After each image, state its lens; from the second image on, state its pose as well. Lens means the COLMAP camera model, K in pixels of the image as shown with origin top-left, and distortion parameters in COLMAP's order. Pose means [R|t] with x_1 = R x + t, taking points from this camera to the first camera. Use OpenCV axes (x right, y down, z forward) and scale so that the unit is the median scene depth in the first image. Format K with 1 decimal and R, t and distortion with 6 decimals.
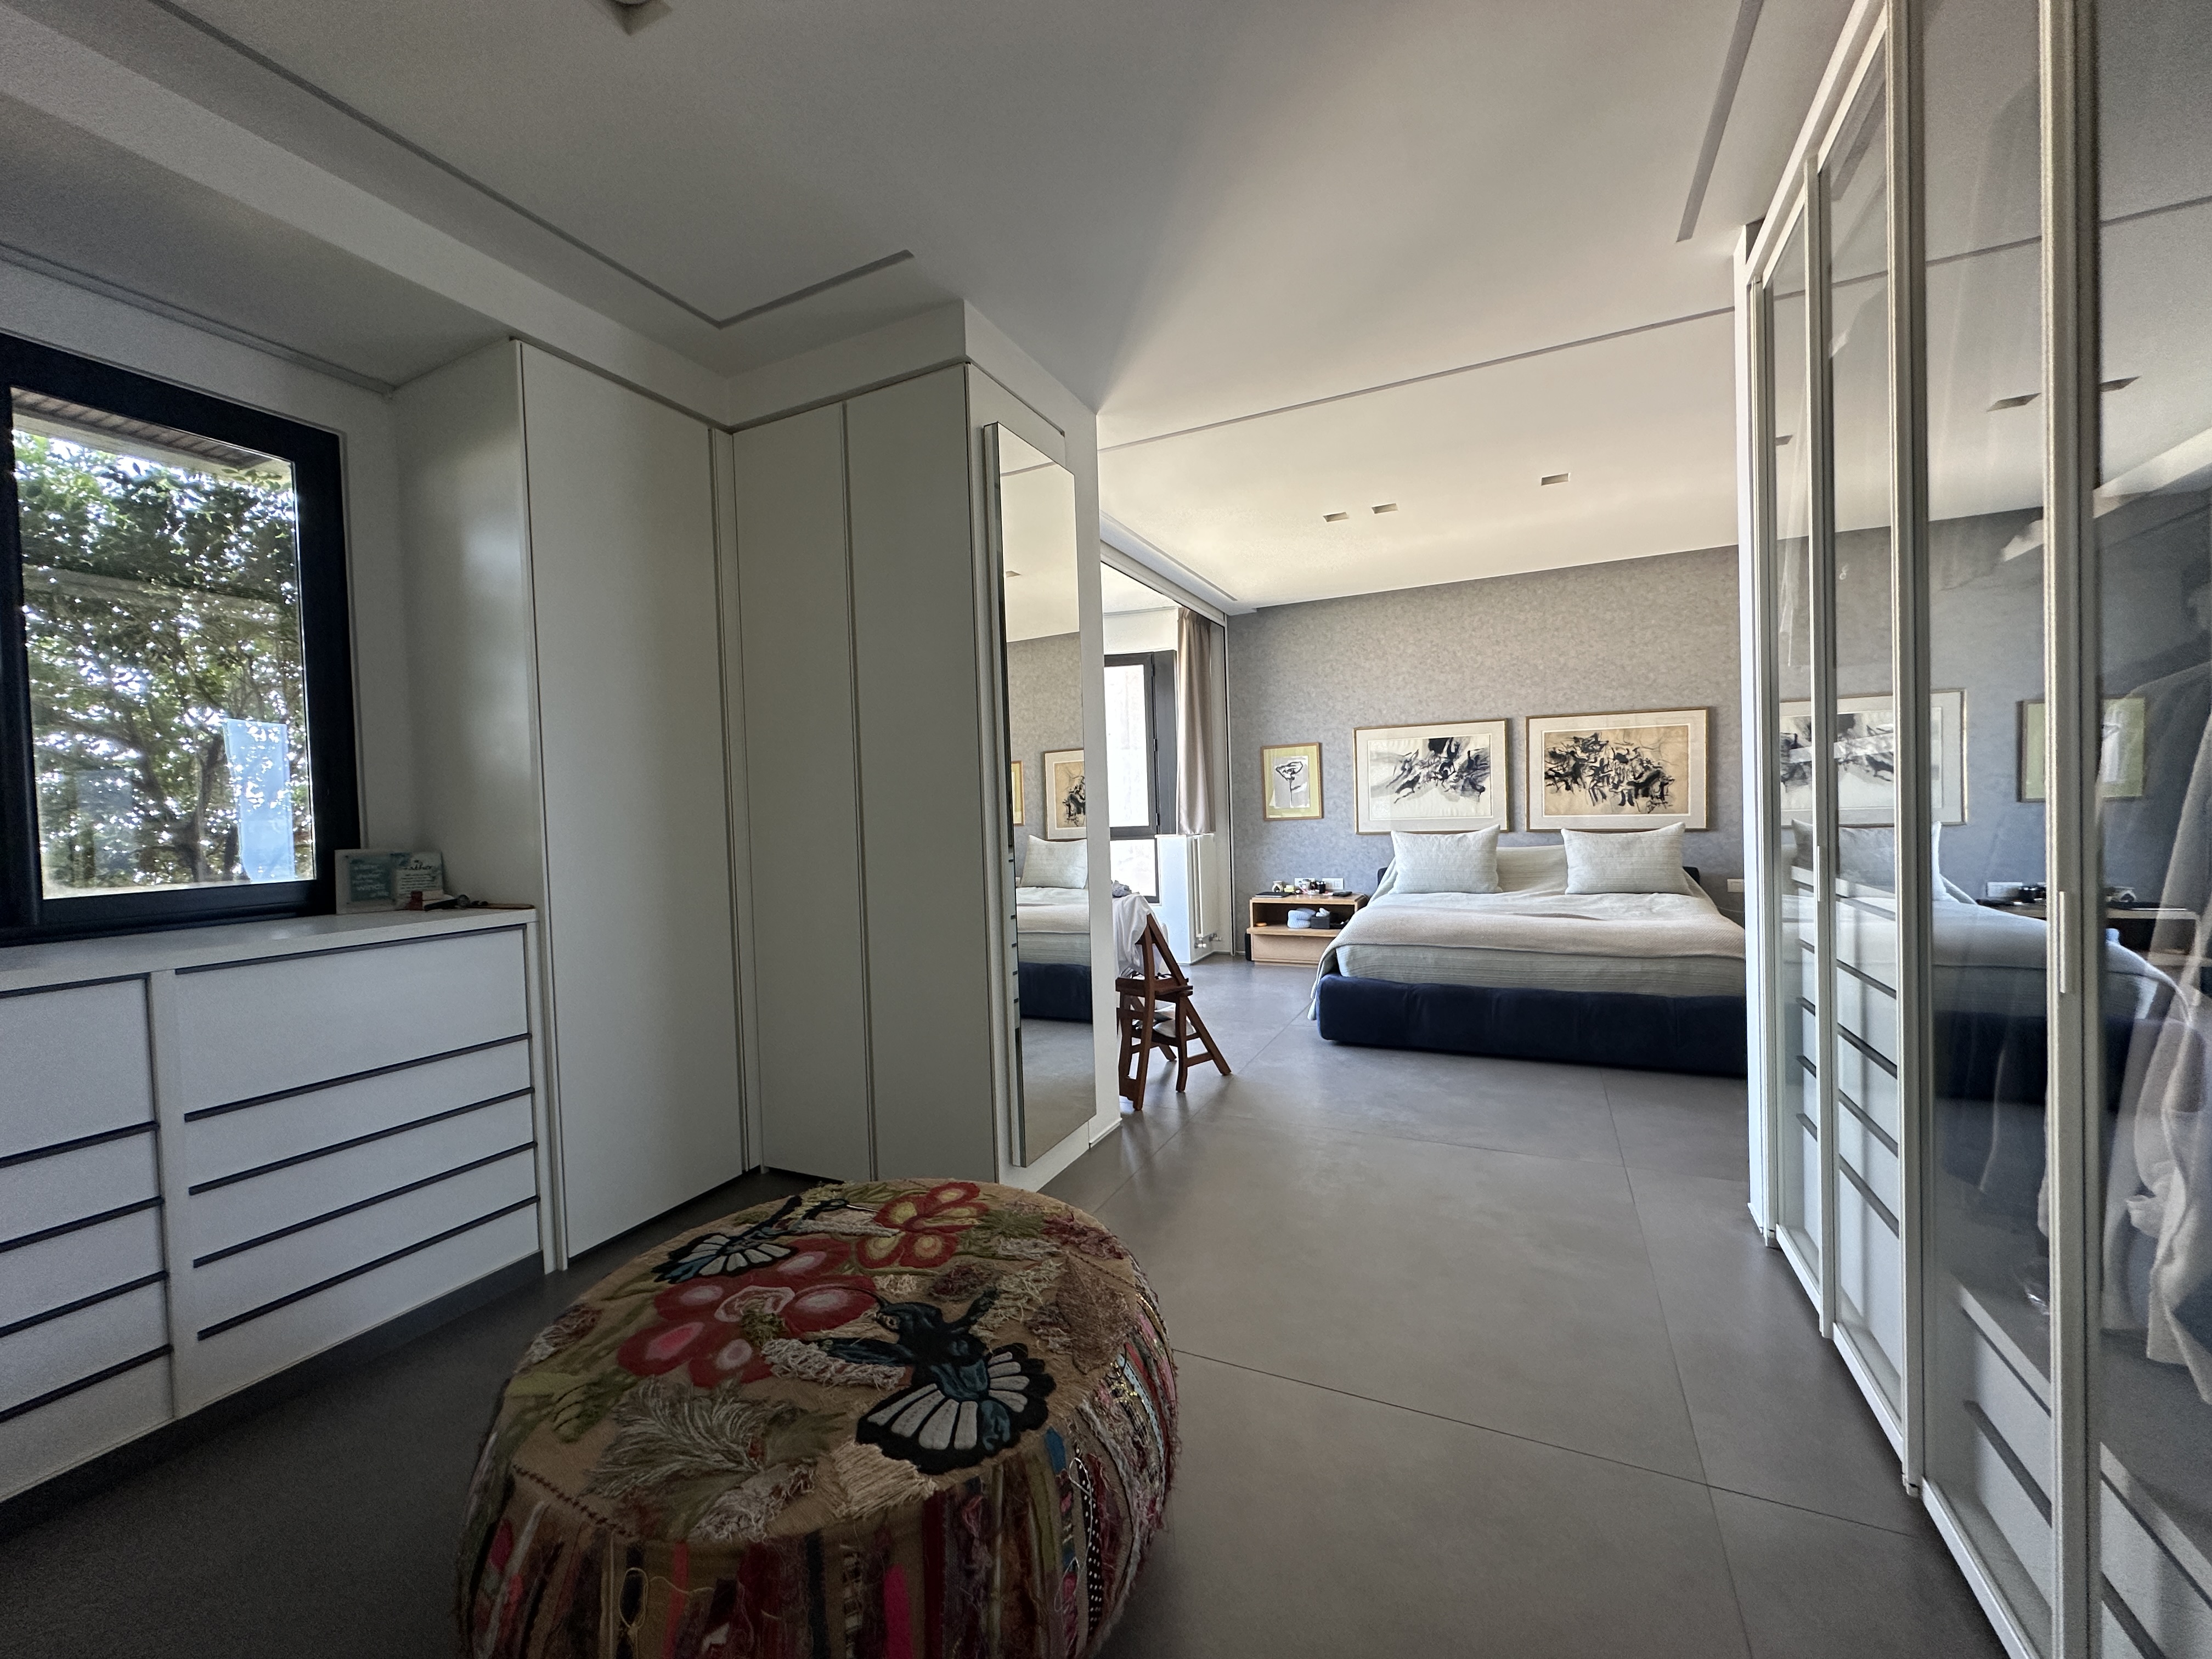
lens RADIAL K [[878.0, 0, 1102.4], [0, 878.0, 828.8], [0, 0, 1]] dist [0.000525, 0.000002]
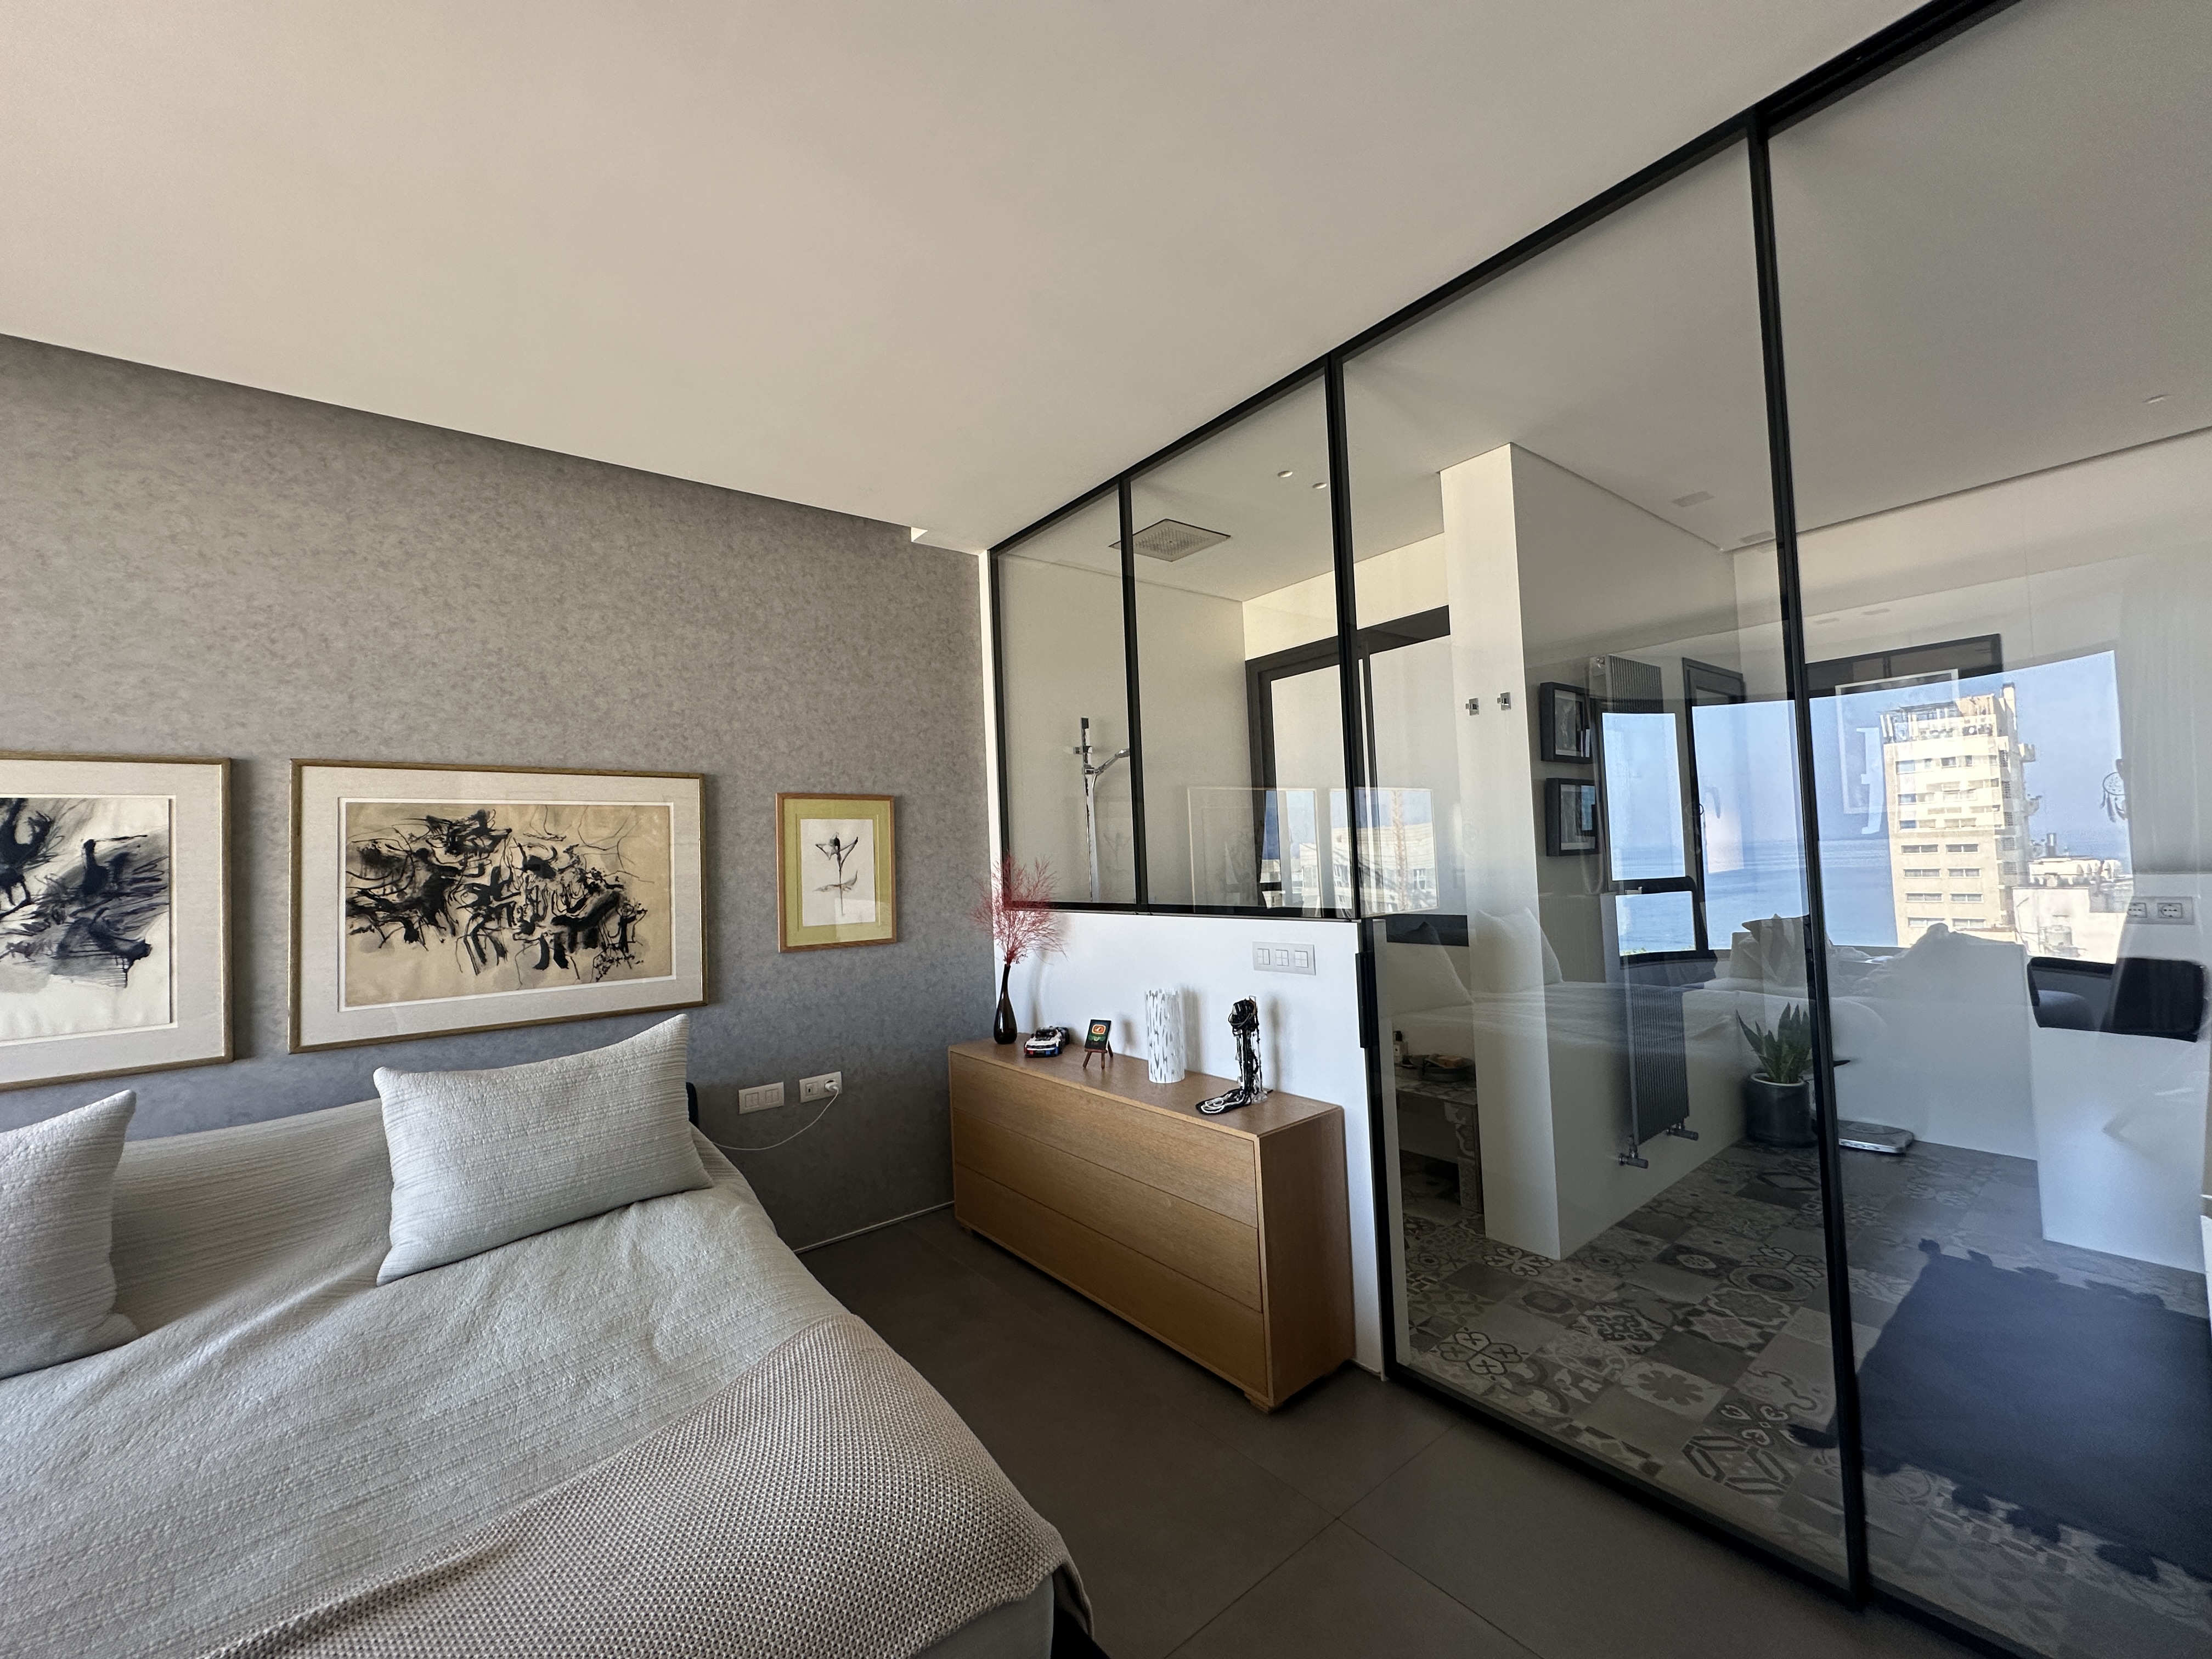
lens RADIAL K [[878.0, 0, 1102.4], [0, 878.0, 828.8], [0, 0, 1]] dist [0.000525, 0.000002]
pose [[0.438971, 0.043698, 0.897438, 0.297818], [0.052859, 0.995831, -0.074344, -0.049563], [-0.896945, 0.080073, 0.434831, 0.519474]]
